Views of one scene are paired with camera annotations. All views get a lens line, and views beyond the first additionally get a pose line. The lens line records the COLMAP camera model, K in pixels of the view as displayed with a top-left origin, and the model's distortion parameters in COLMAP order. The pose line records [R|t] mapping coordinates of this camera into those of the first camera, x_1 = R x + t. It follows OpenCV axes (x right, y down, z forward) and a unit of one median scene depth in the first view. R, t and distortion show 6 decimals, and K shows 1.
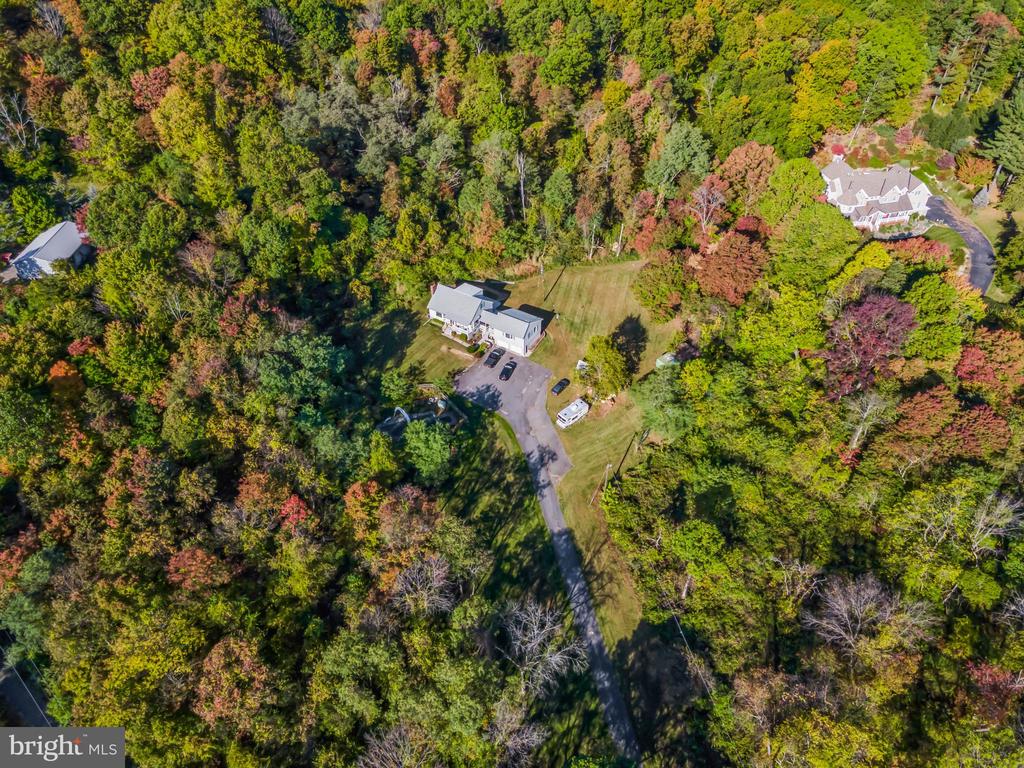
lens RADIAL K [[739.5, 0, 510.4], [0, 739.5, 390.6], [0, 0, 1]] dist [0.039232, 0.010680]
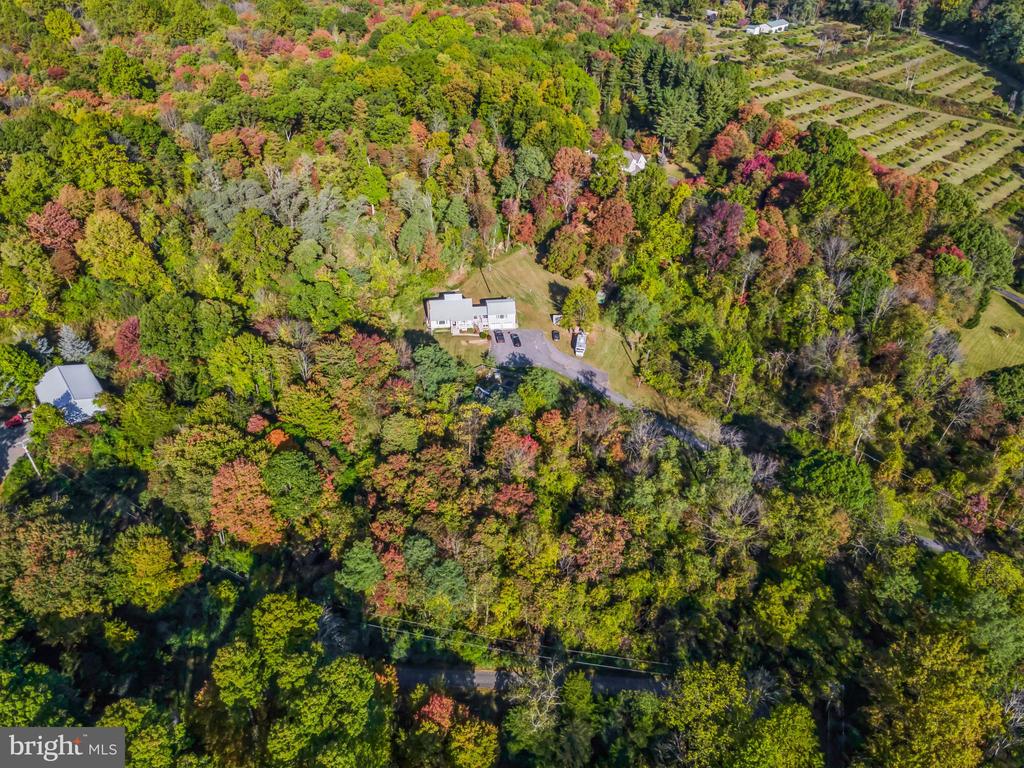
lens RADIAL K [[739.5, 0, 510.4], [0, 739.5, 390.6], [0, 0, 1]] dist [0.039232, 0.010680]
pose [[0.781605, -0.363663, 0.506796, -0.687269], [0.411252, 0.911309, 0.019679, 0.024511], [-0.469005, 0.193039, 0.861841, -0.102534]]
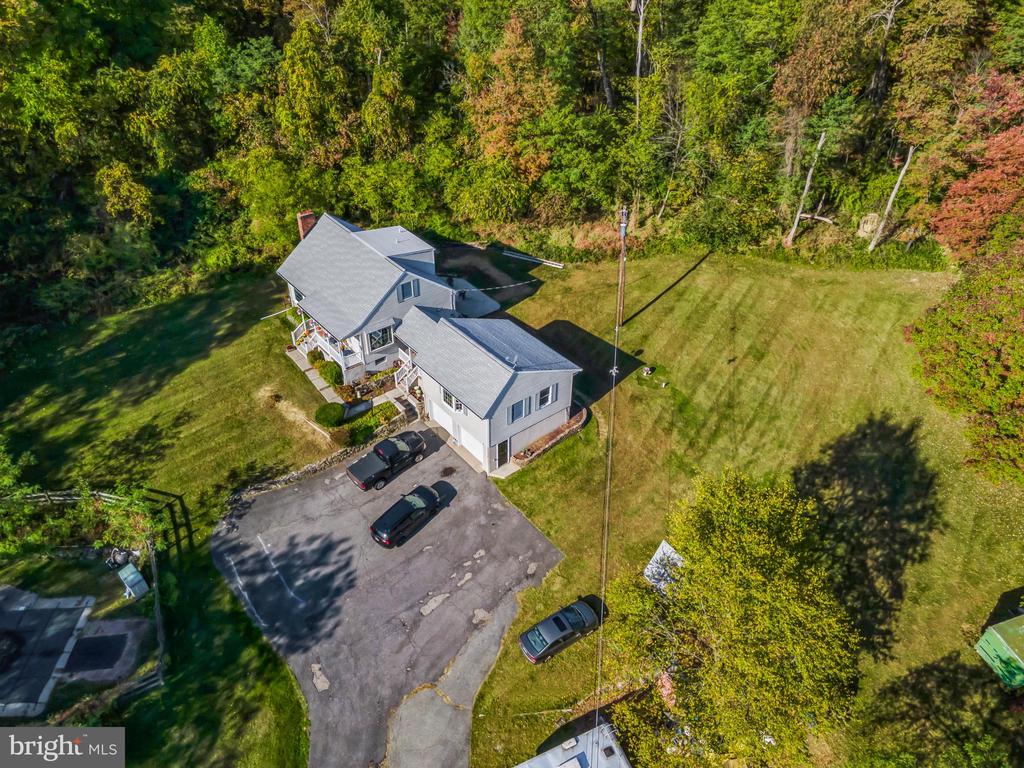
lens RADIAL K [[739.5, 0, 510.4], [0, 739.5, 390.6], [0, 0, 1]] dist [0.039232, 0.010680]
pose [[0.948149, 0.211628, -0.237123, 0.090407], [-0.227894, 0.972732, -0.043101, -0.068656], [0.221536, 0.094905, 0.970523, 0.699430]]
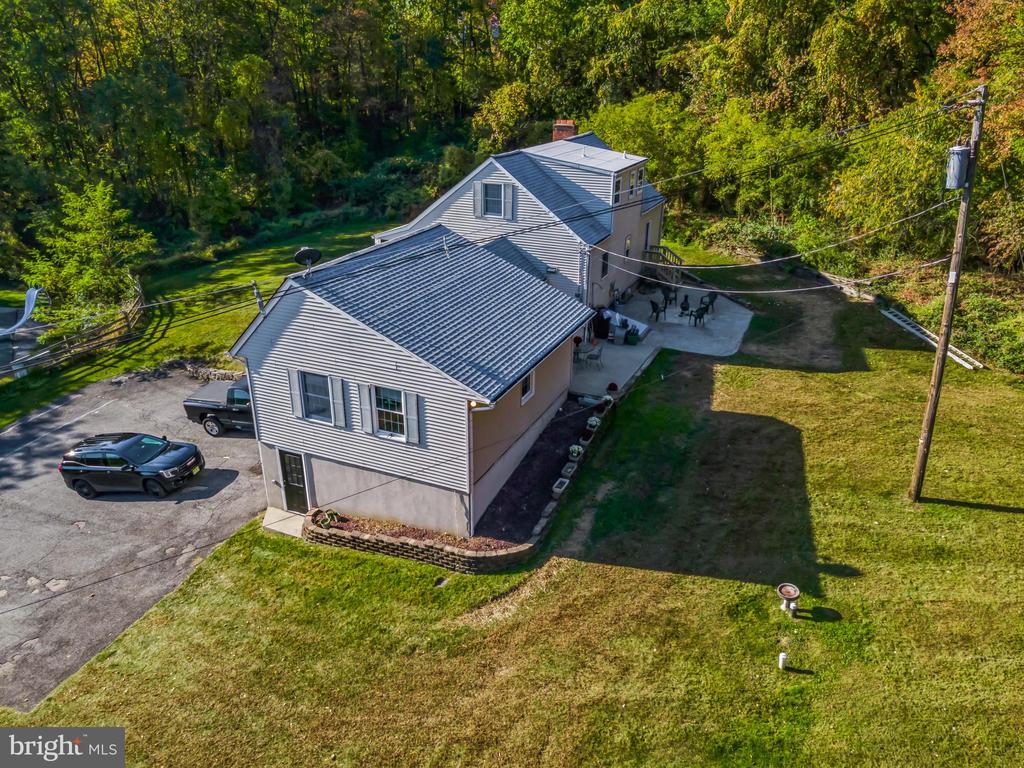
lens RADIAL K [[739.5, 0, 510.4], [0, 739.5, 390.6], [0, 0, 1]] dist [0.039232, 0.010680]
pose [[0.147268, 0.414349, -0.898124, 0.142722], [-0.663338, 0.714923, 0.221060, -0.124491], [0.733686, 0.563205, 0.380139, 0.960435]]
